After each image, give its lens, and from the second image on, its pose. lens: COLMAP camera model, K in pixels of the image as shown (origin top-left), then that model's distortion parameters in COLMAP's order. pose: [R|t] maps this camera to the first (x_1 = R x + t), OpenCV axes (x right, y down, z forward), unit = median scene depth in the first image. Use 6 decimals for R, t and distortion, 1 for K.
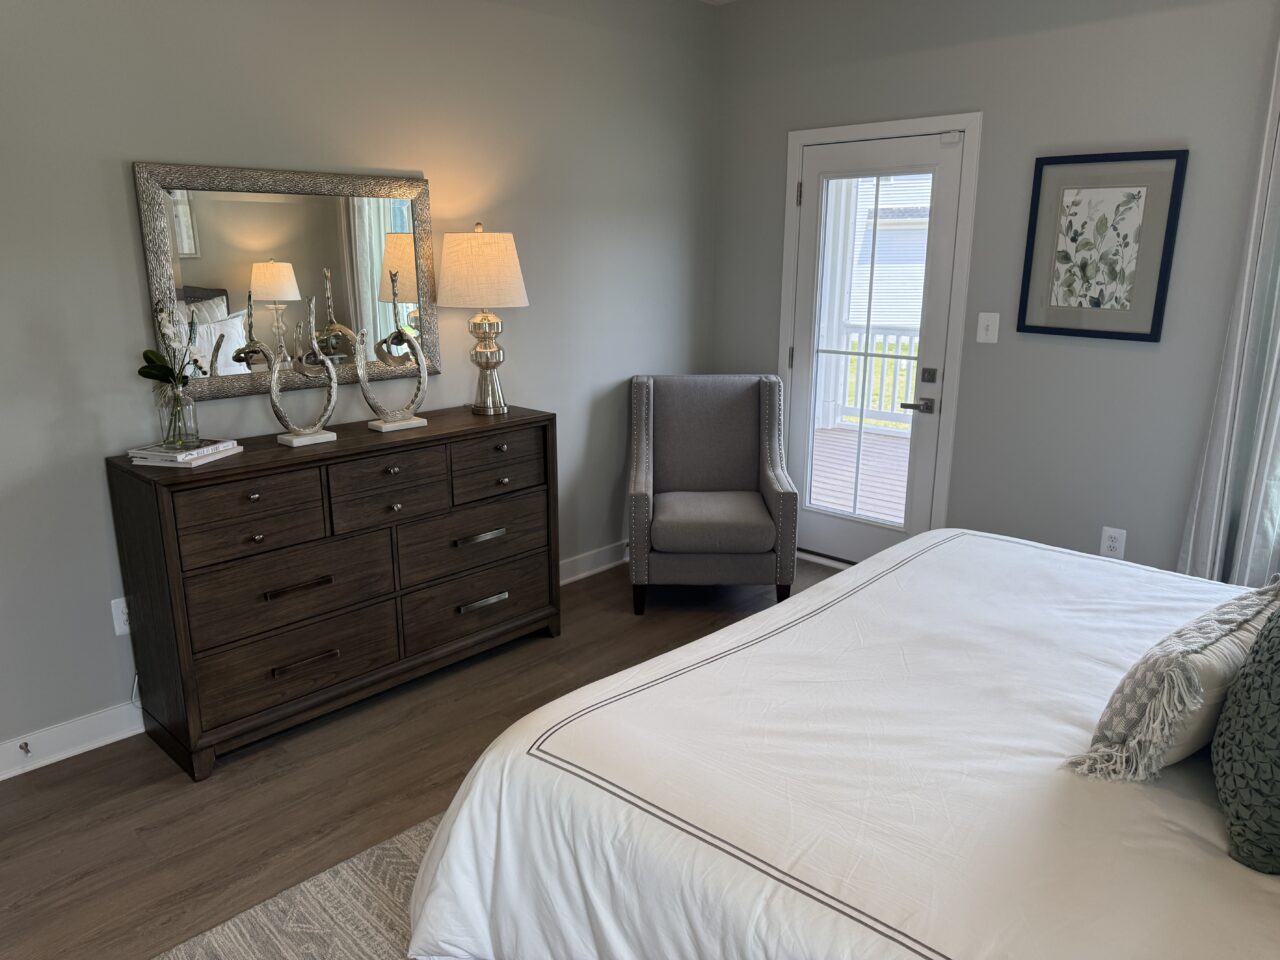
lens RADIAL K [[894.2, 0, 640.0], [0, 894.2, 480.0], [0, 0, 1]] dist [0.003123, -0.022170]
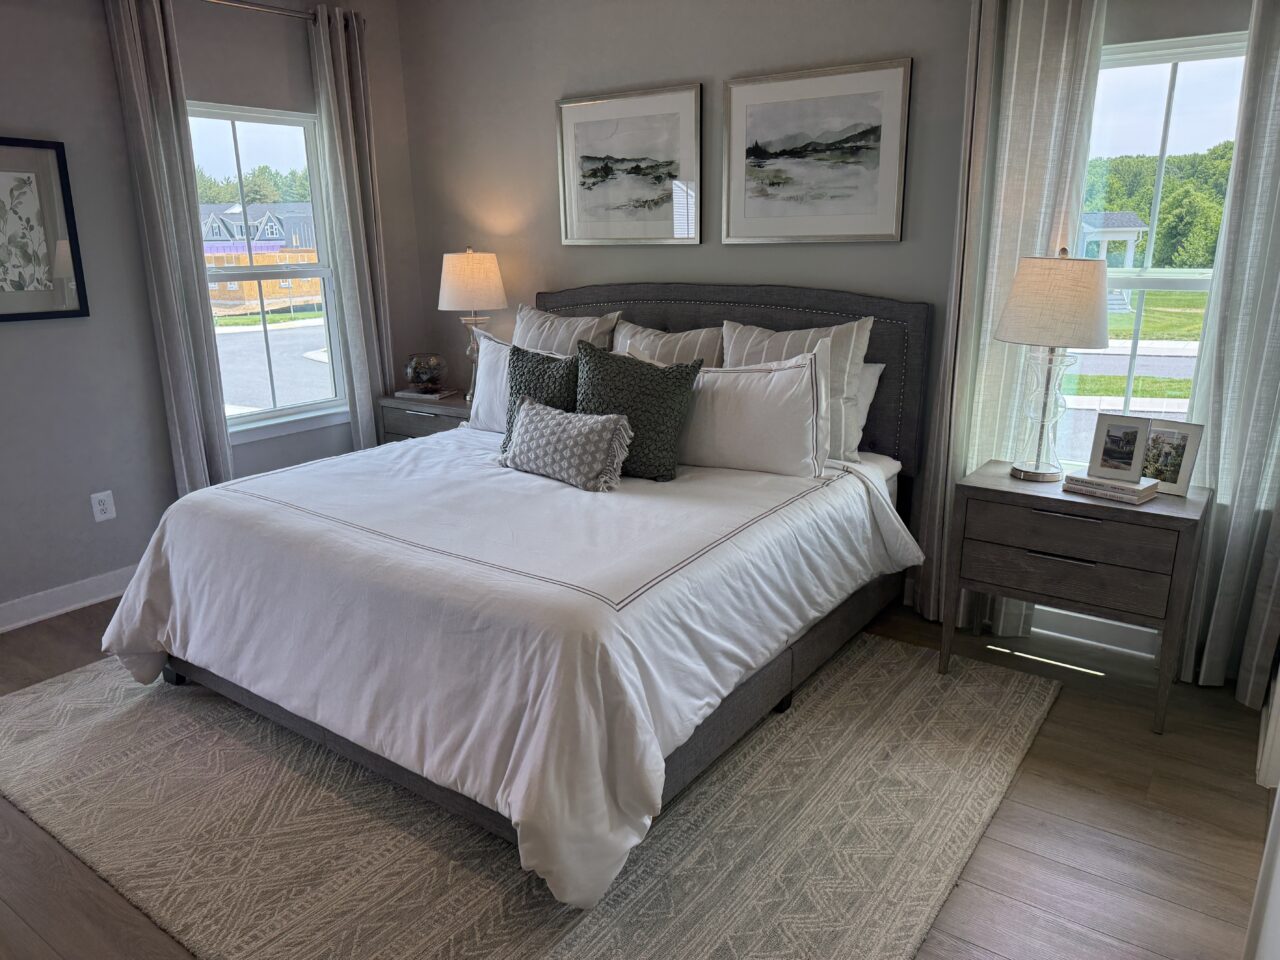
lens RADIAL K [[894.2, 0, 640.0], [0, 894.2, 480.0], [0, 0, 1]] dist [0.003123, -0.022170]
pose [[-0.140745, -0.258120, 0.955806, -0.624268], [0.253893, 0.923721, 0.286842, -0.110046], [-0.956937, 0.283044, -0.064475, 0.473217]]
